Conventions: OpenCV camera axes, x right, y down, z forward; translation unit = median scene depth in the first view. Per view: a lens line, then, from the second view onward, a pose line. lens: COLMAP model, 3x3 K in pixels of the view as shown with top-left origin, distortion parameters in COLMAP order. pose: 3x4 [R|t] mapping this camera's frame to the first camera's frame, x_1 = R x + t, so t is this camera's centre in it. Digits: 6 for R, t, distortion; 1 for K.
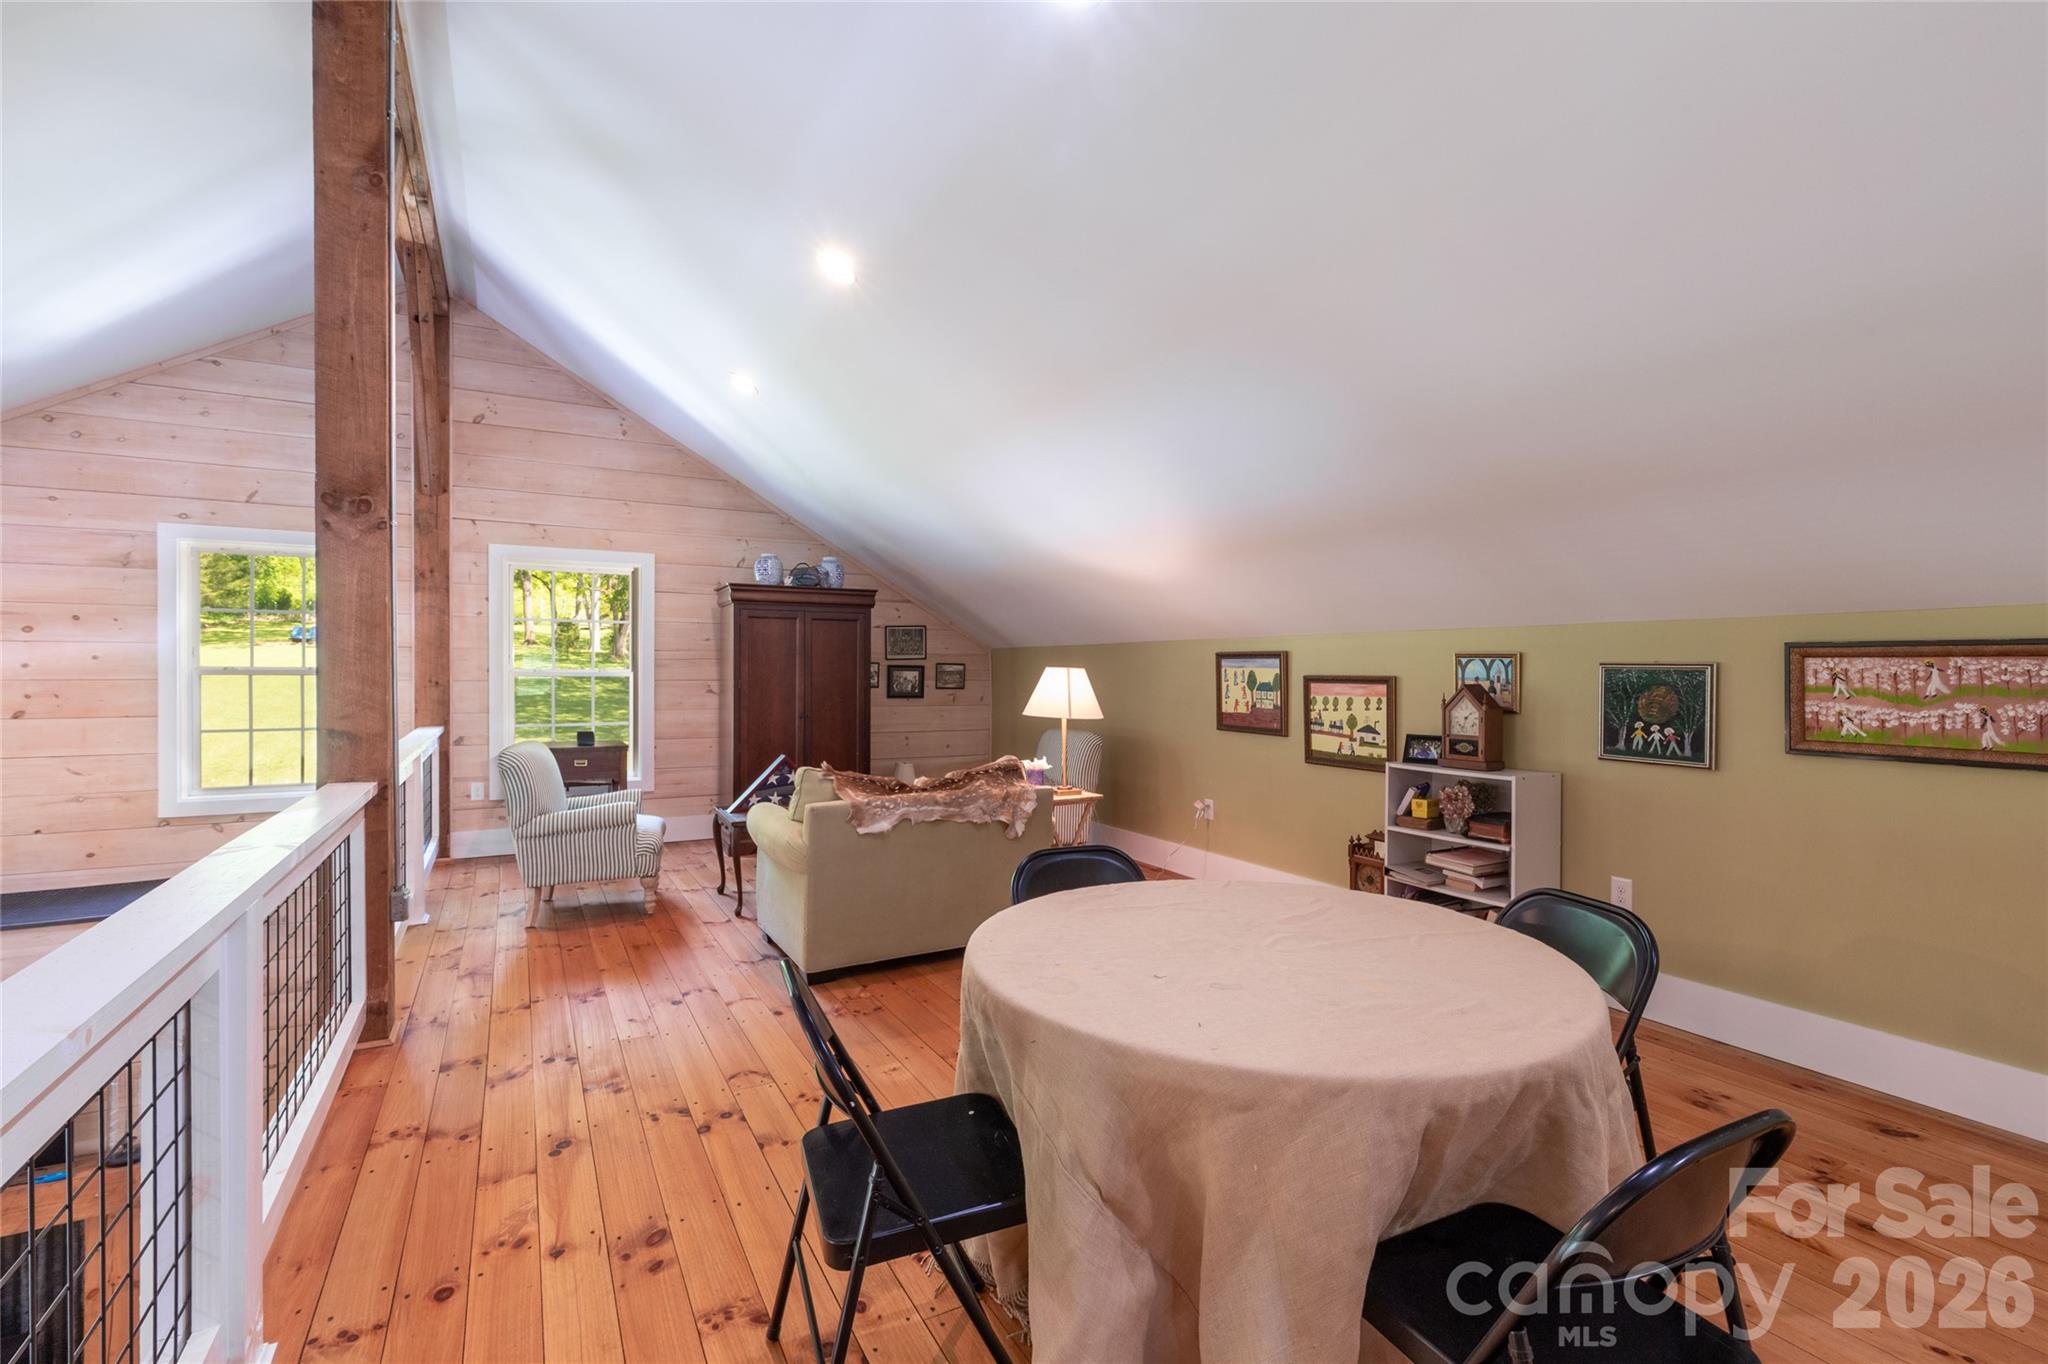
lens RADIAL K [[955.8, 0, 1023.0], [0, 955.8, 680.0], [0, 0, 1]] dist [0.005982, 0.000389]
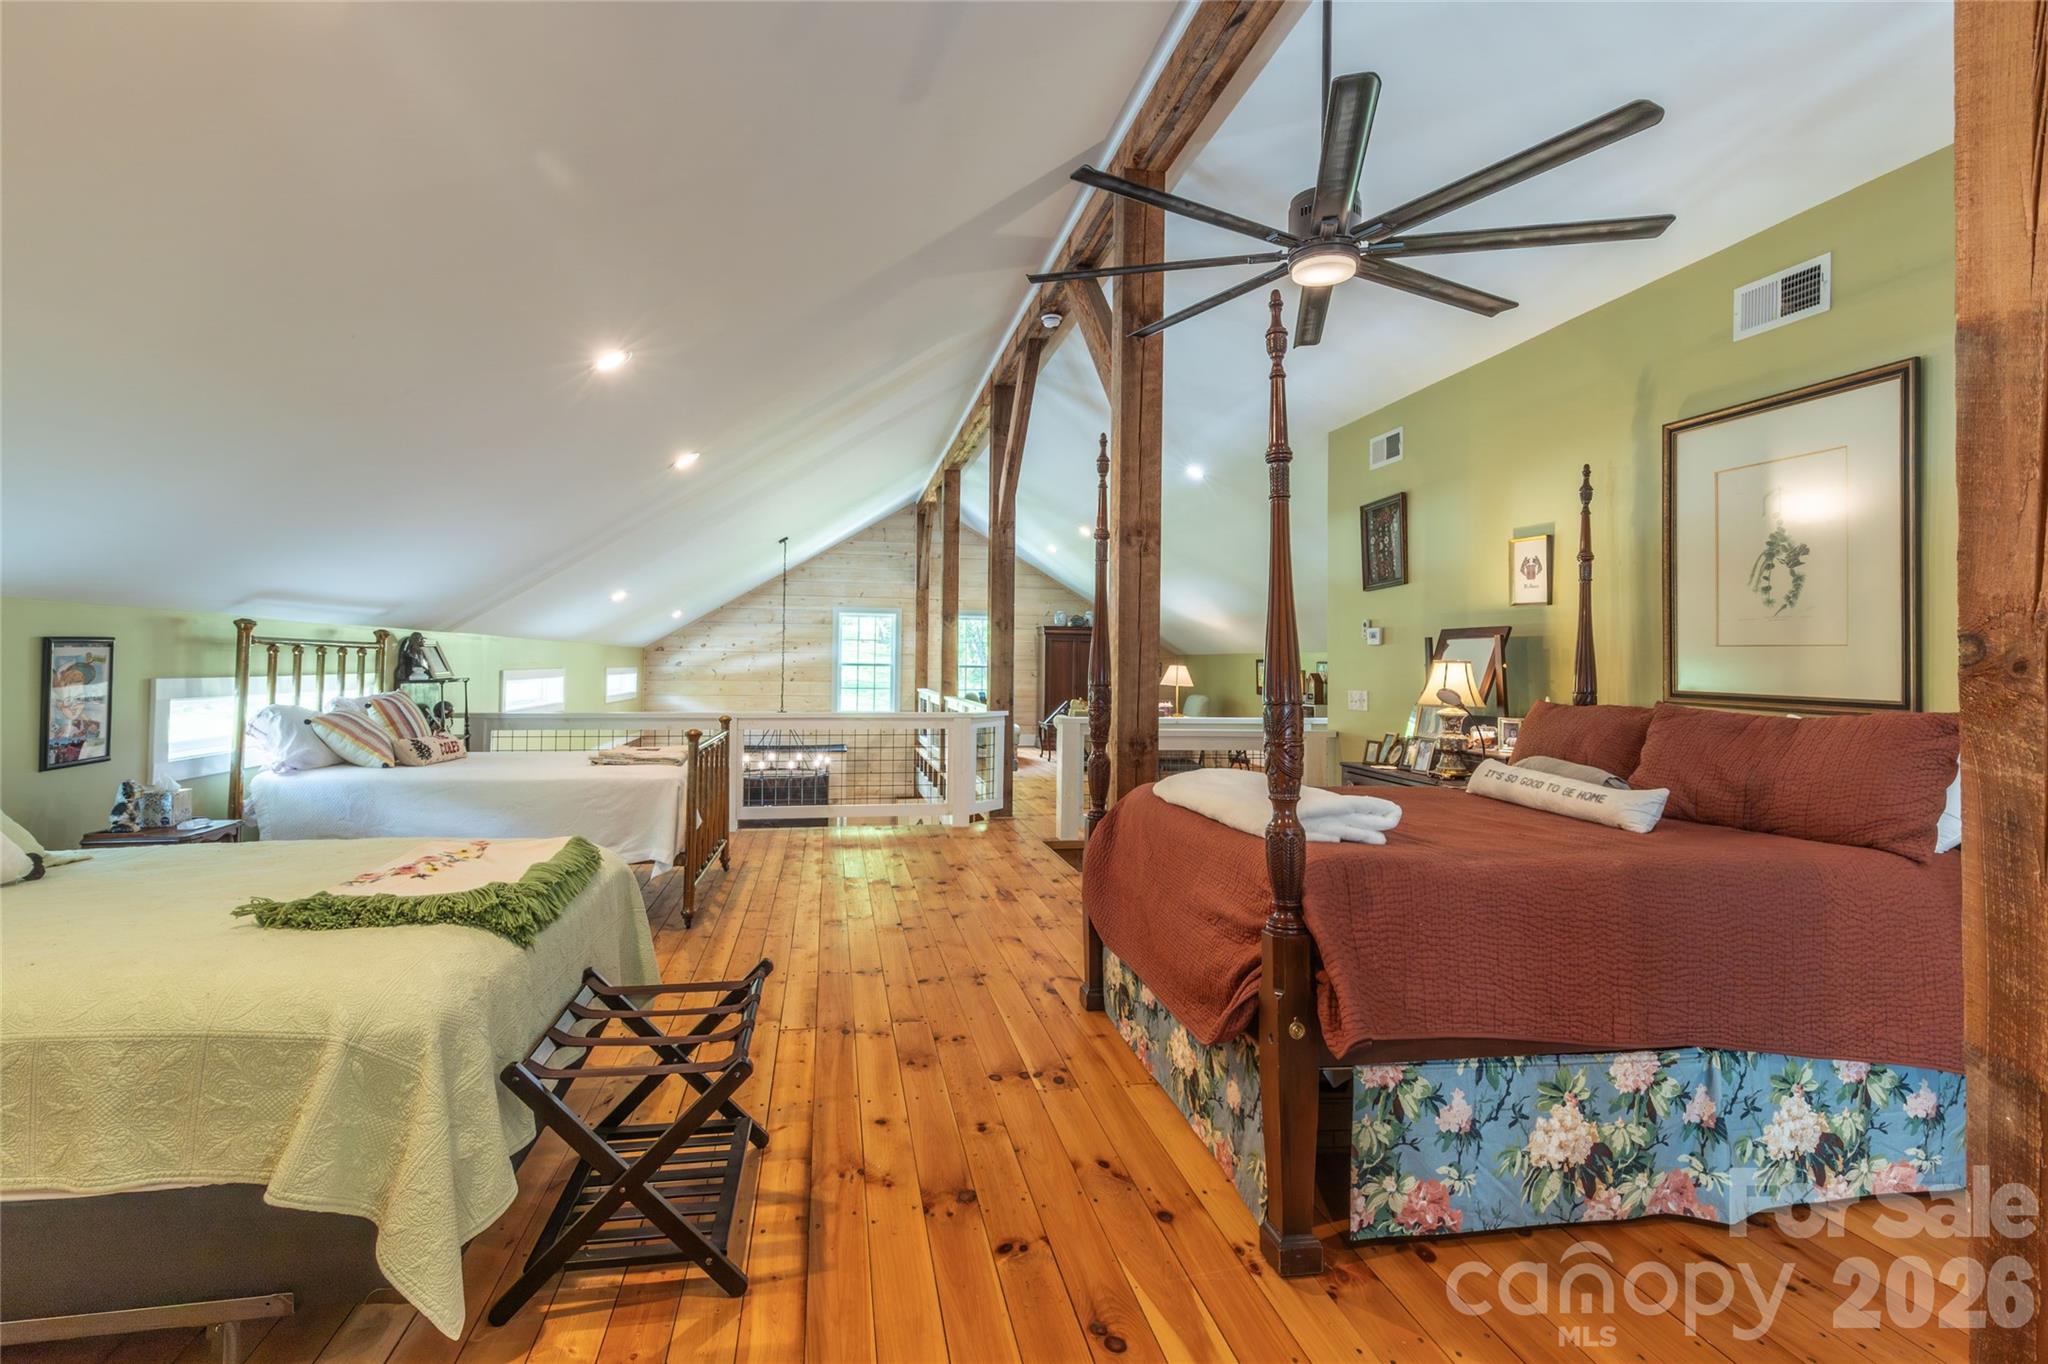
lens RADIAL K [[955.8, 0, 1030.8], [0, 955.8, 673.4], [0, 0, 1]] dist [0.005982, 0.000389]
pose [[0.958858, 0.008134, -0.283771, 0.303346], [-0.010827, 0.999910, -0.007921, 0.027094], [0.283681, 0.010667, 0.958859, -1.166996]]
